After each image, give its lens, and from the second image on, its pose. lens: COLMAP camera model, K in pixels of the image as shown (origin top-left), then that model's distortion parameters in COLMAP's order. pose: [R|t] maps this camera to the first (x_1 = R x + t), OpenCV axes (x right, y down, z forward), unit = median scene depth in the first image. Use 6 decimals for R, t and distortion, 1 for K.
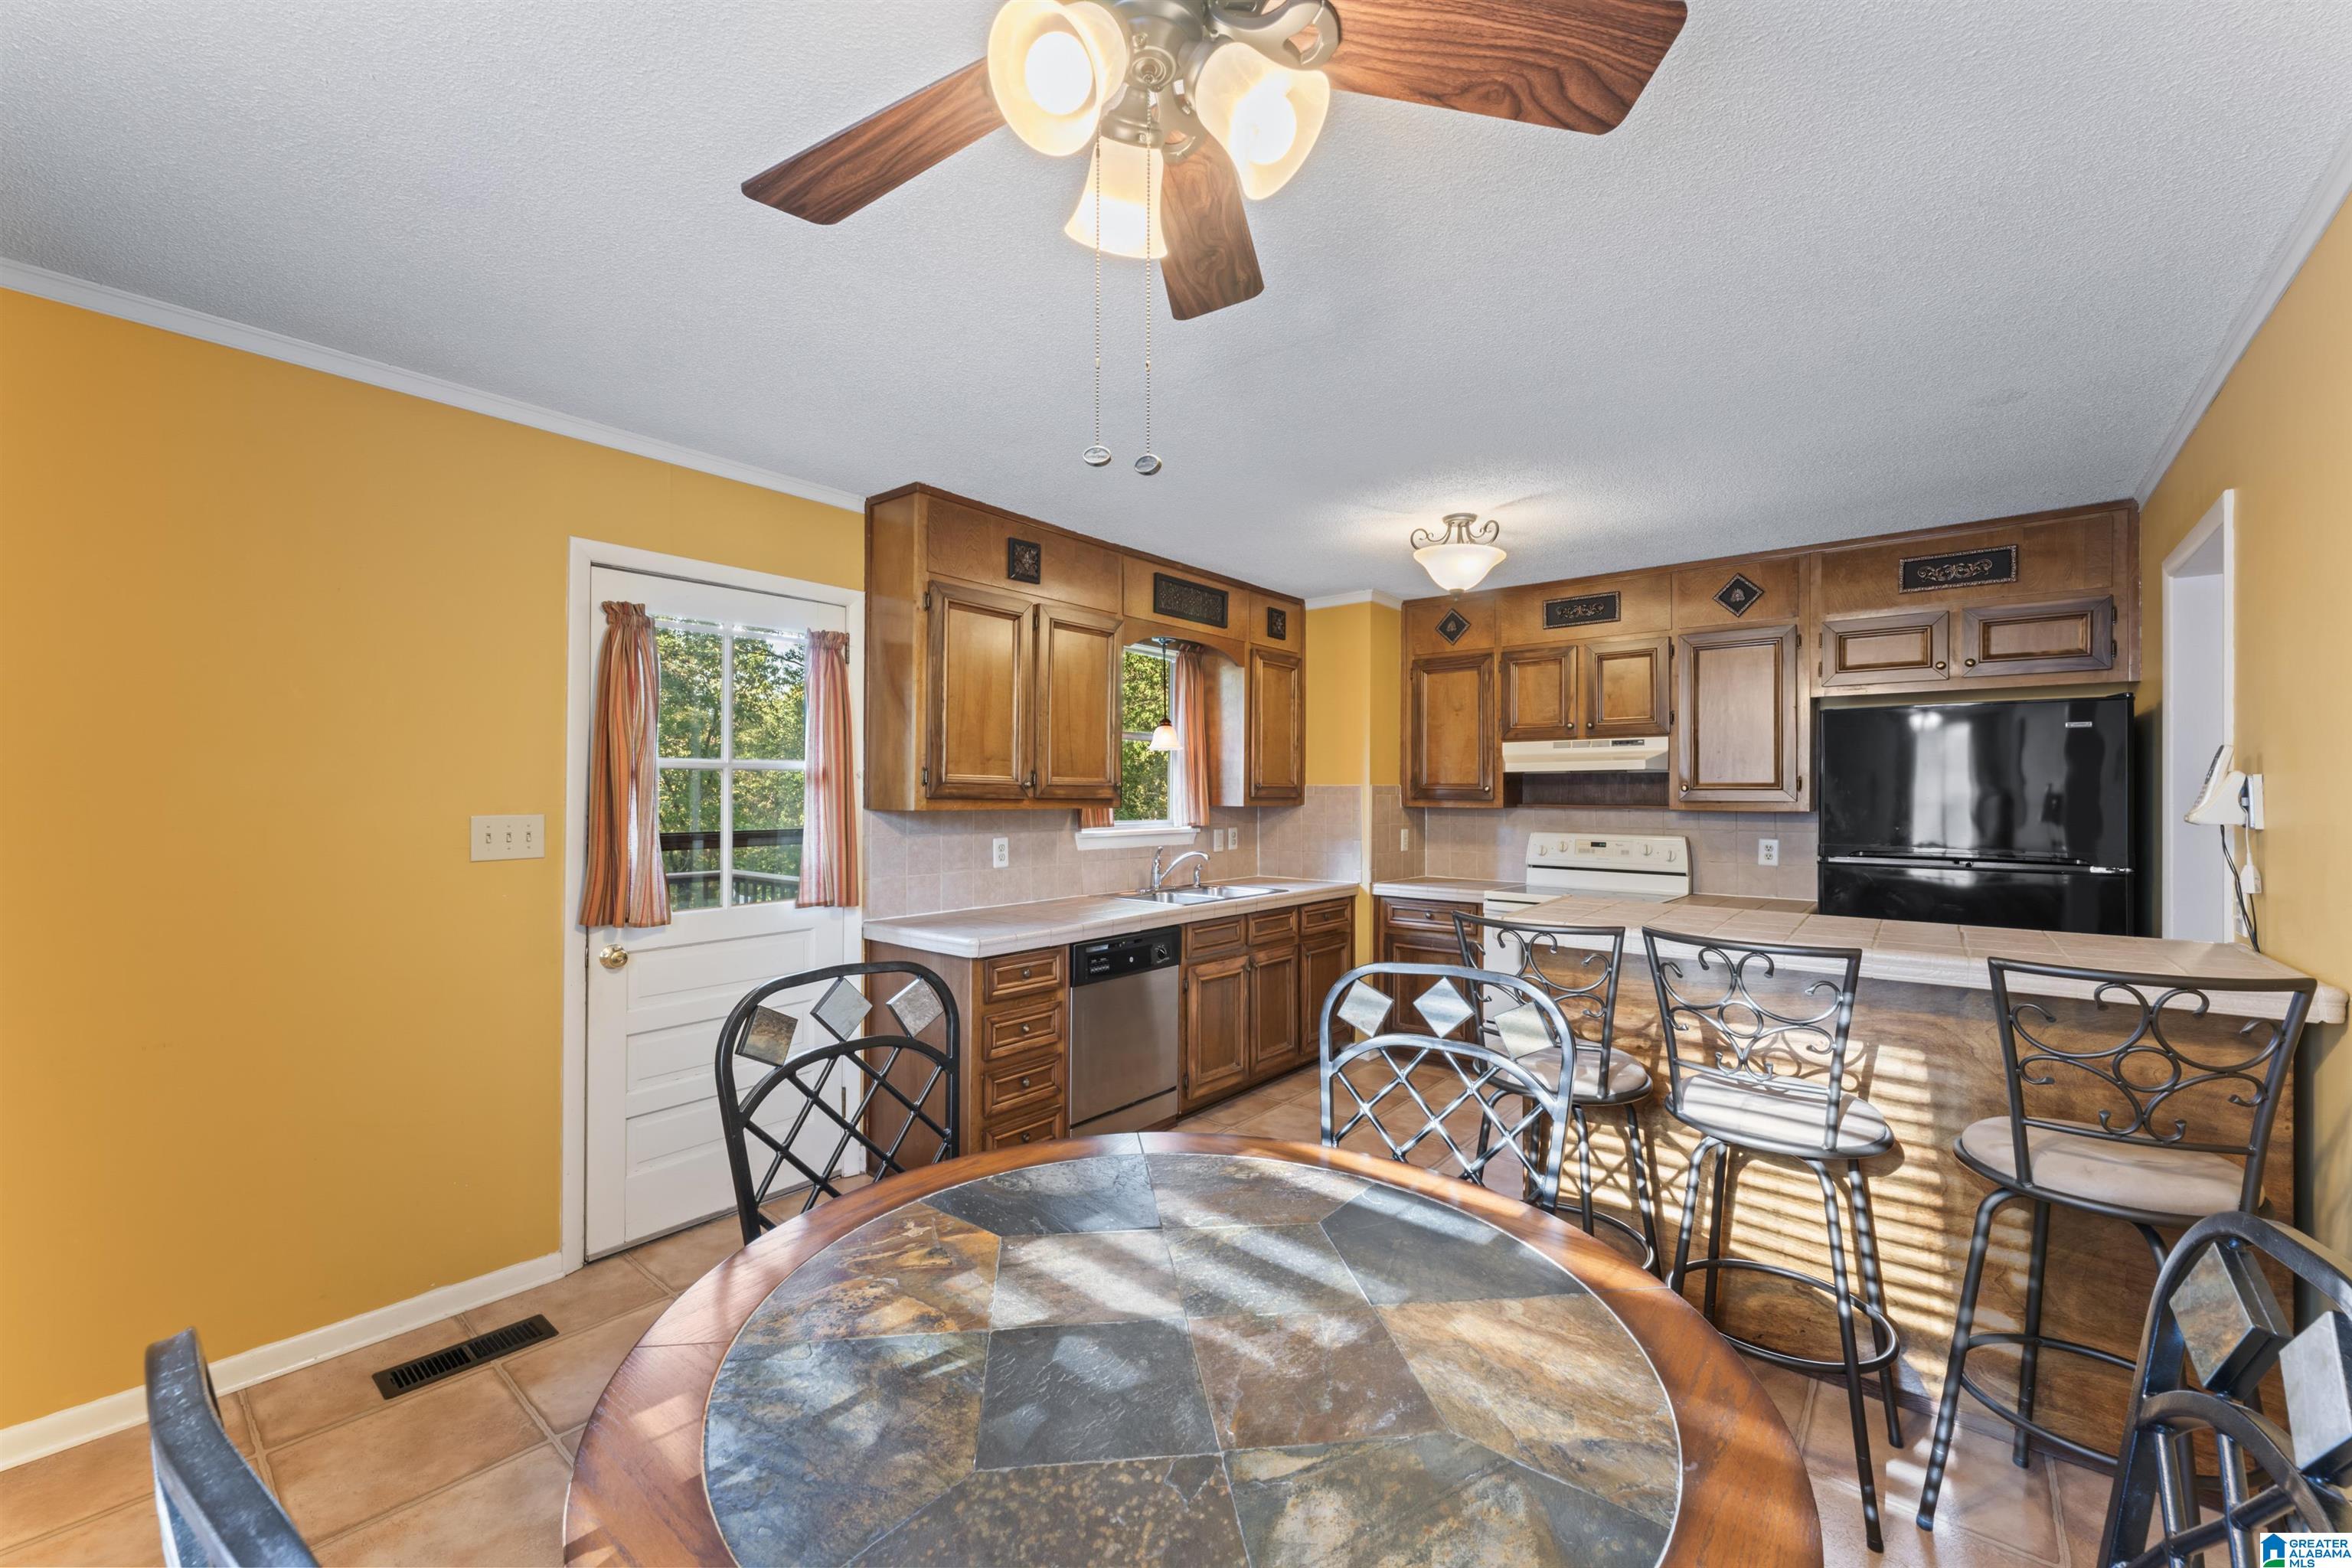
lens RADIAL K [[934.0, 0, 1165.9], [0, 934.0, 788.3], [0, 0, 1]] dist [0.001479, -0.000141]
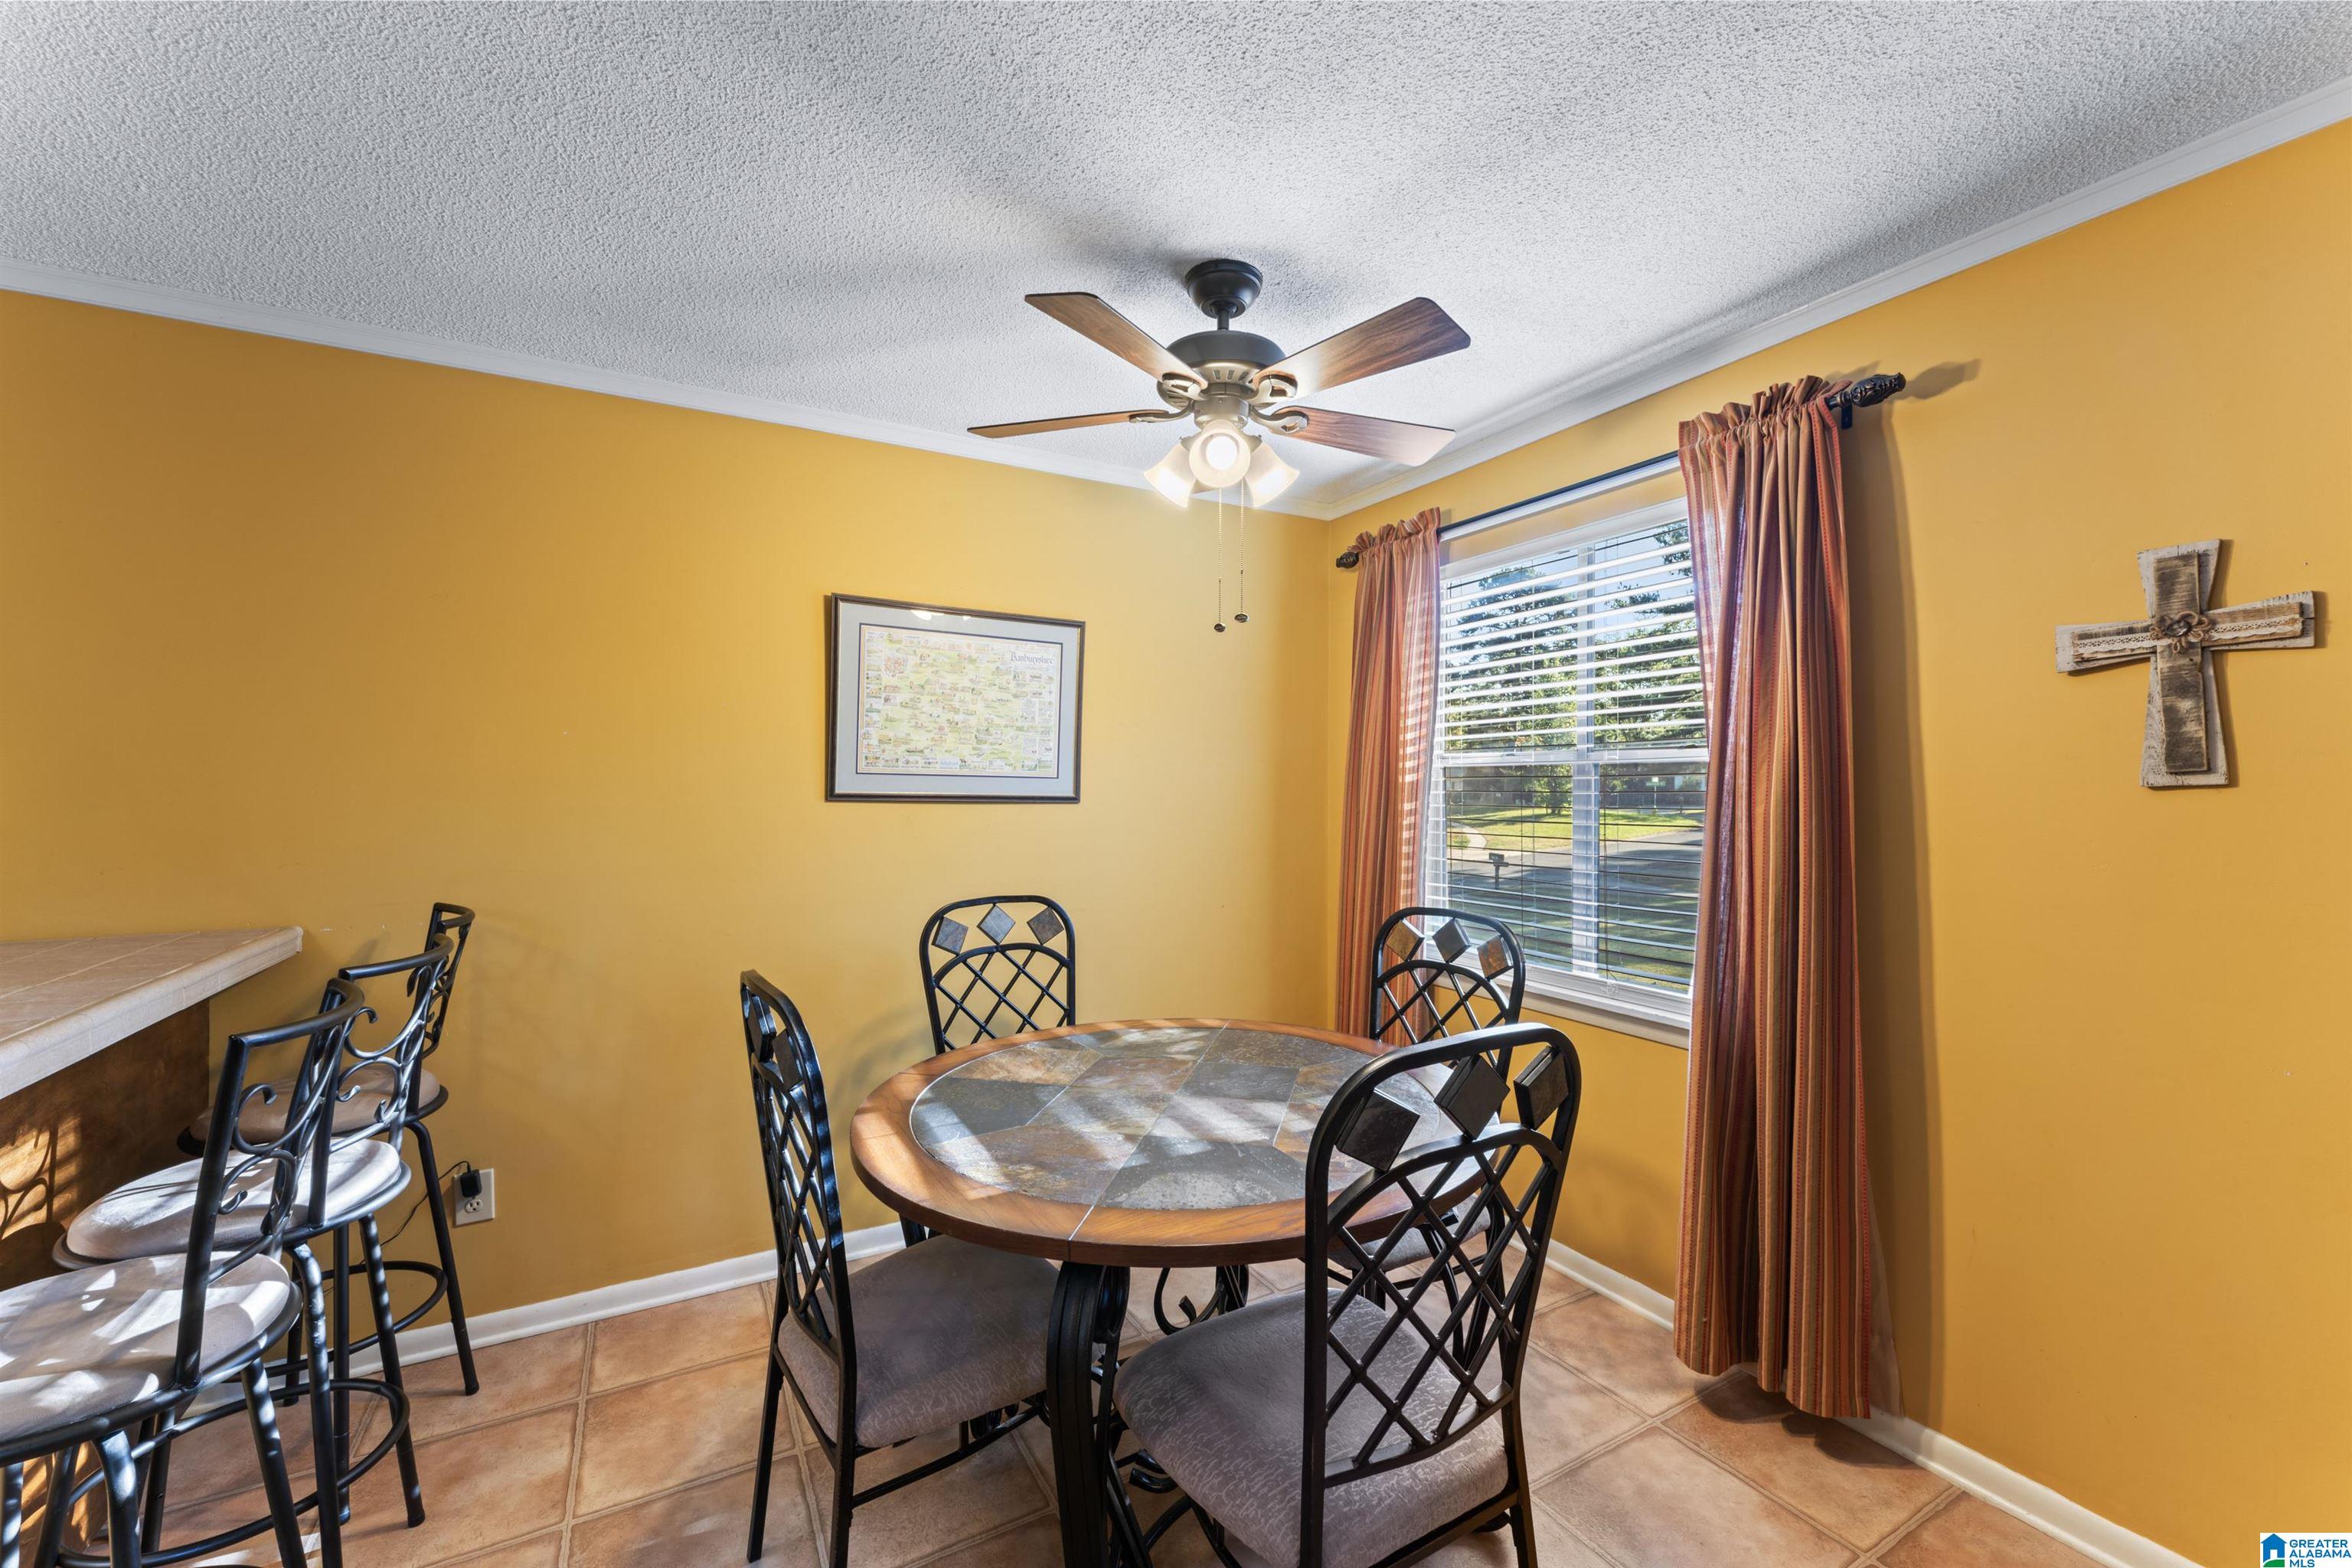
lens RADIAL K [[934.0, 0, 1165.9], [0, 934.0, 788.3], [0, 0, 1]] dist [0.001479, -0.000141]
pose [[-0.933905, -0.008817, 0.357414, -0.165281], [-0.010634, 0.999939, -0.003119, 0.003828], [-0.357364, -0.006713, -0.933941, 0.750387]]
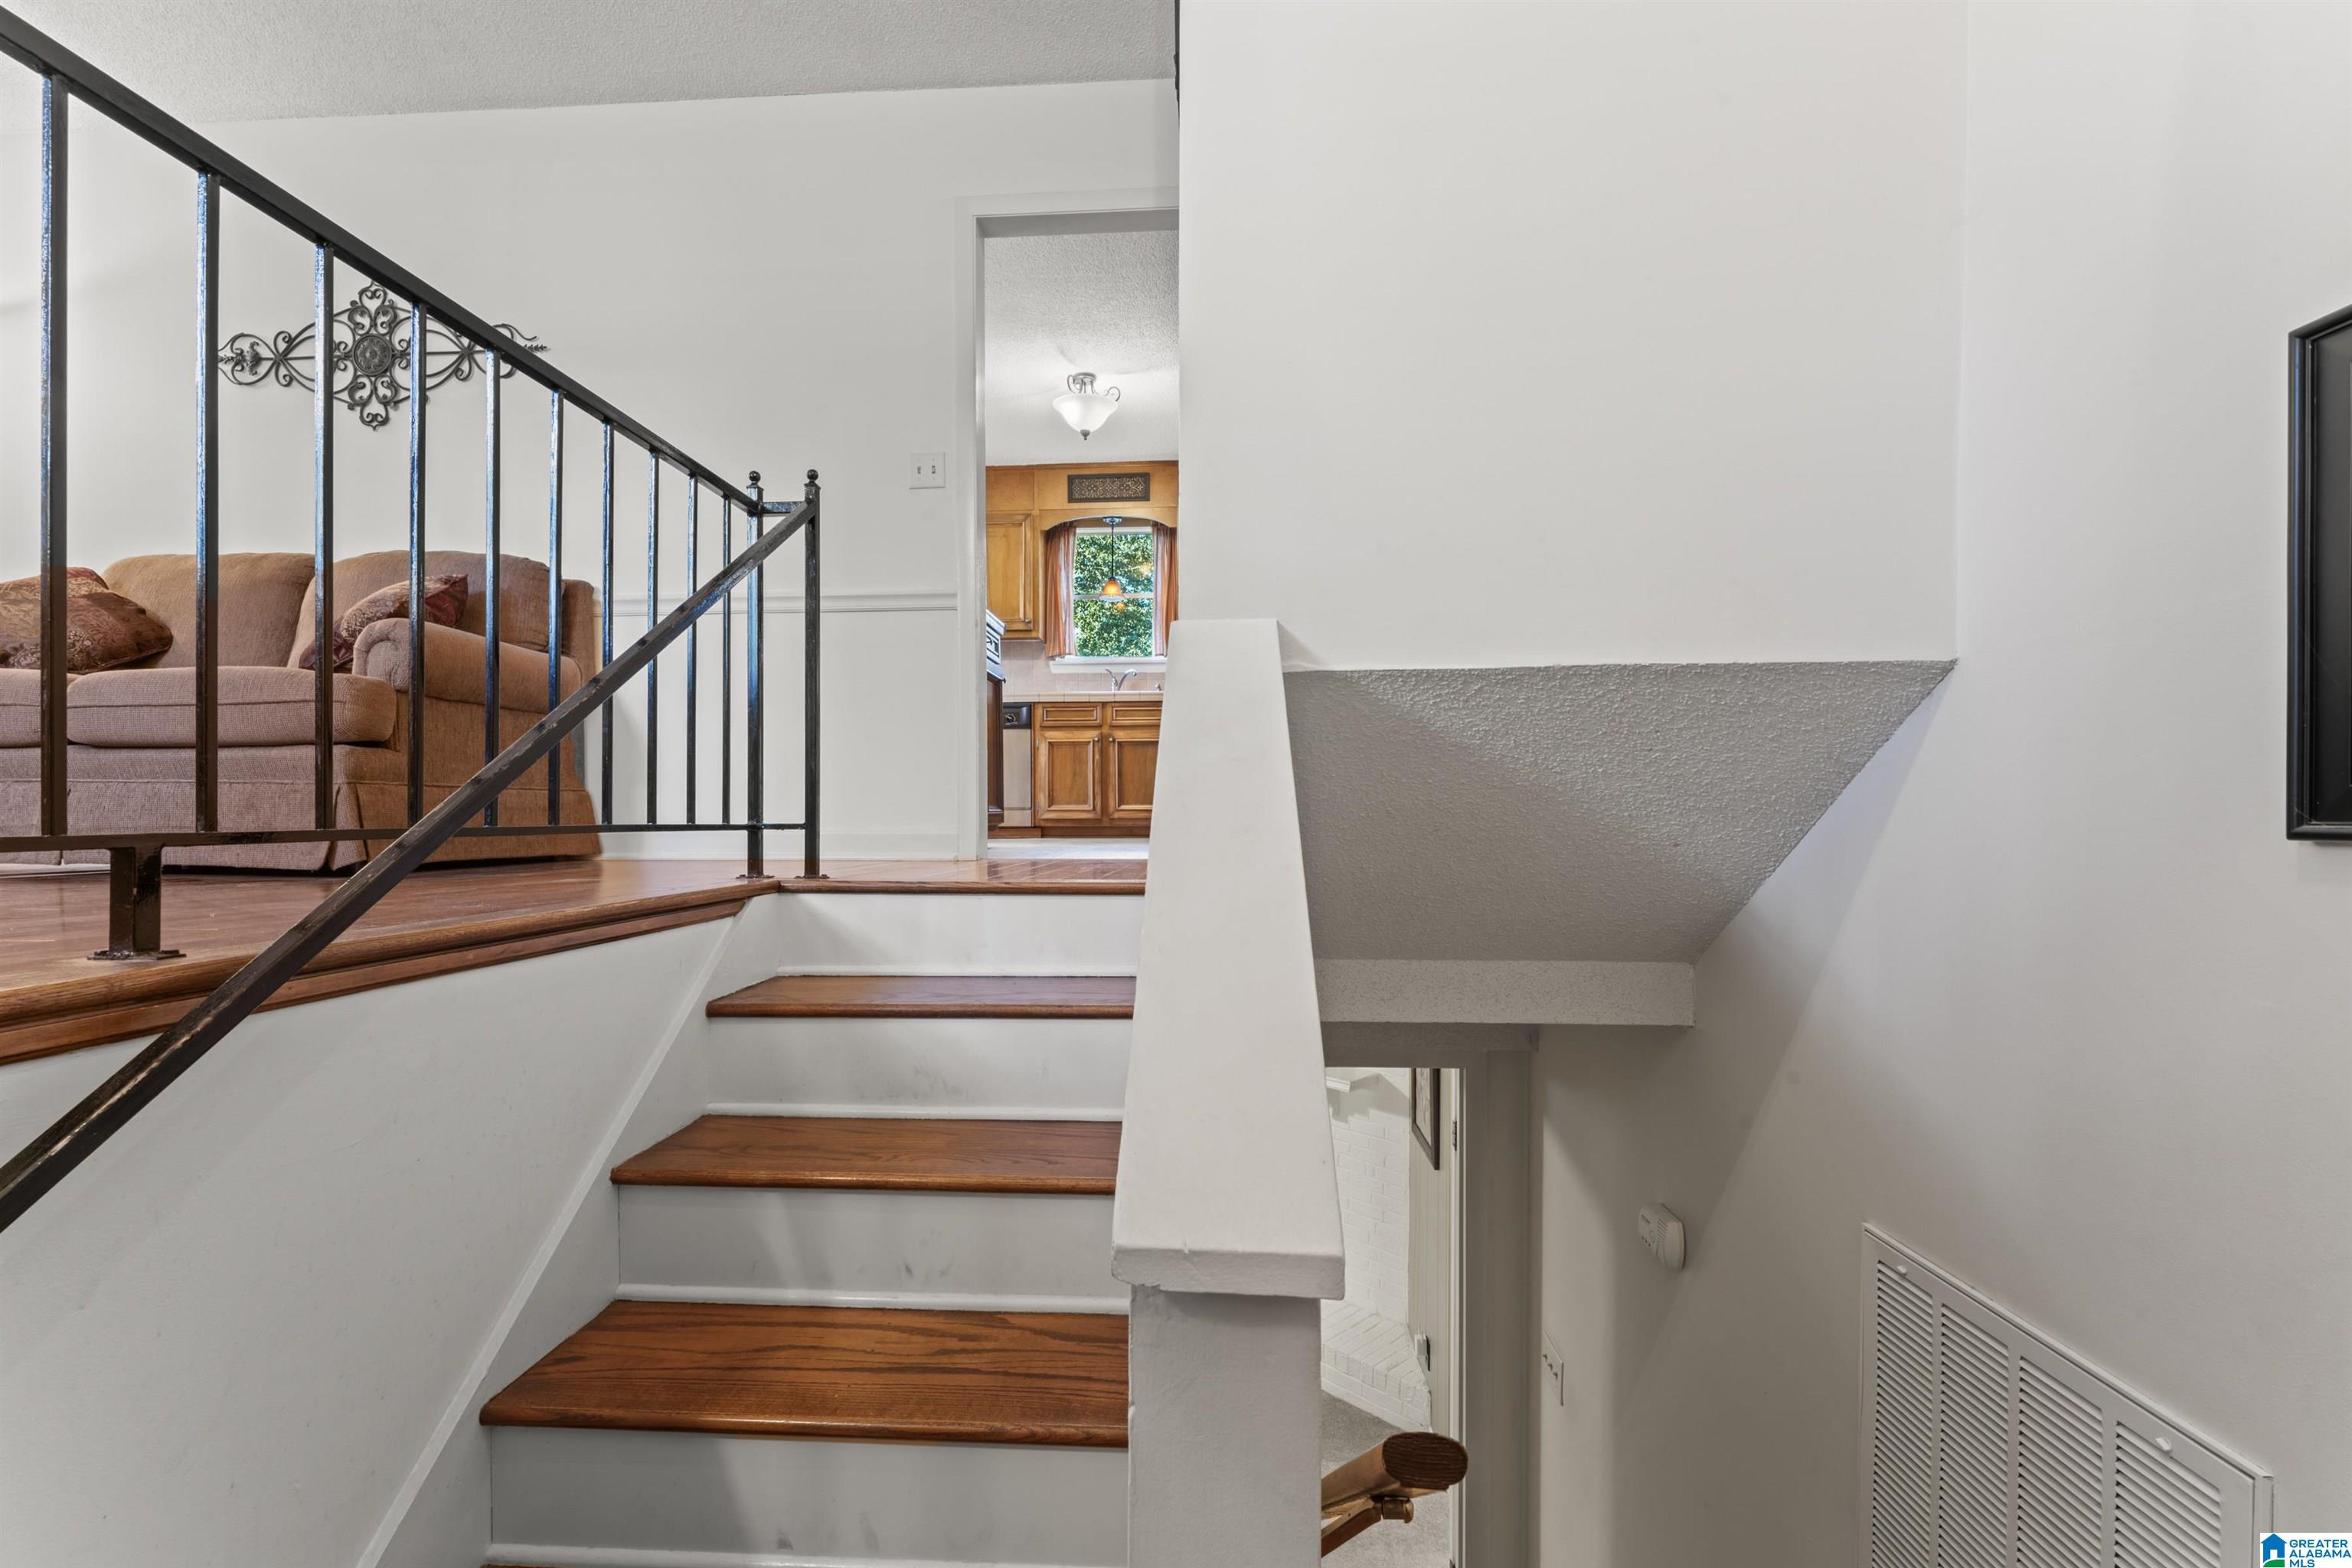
lens RADIAL K [[993.7, 0, 1165.3], [0, 993.7, 798.0], [0, 0, 1]] dist [-0.000013, 0.000004]
pose [[0.607208, -0.015181, -0.794398, 1.427883], [0.012120, 0.999878, -0.009844, 0.318604], [0.794450, -0.003651, 0.607318, 0.192073]]
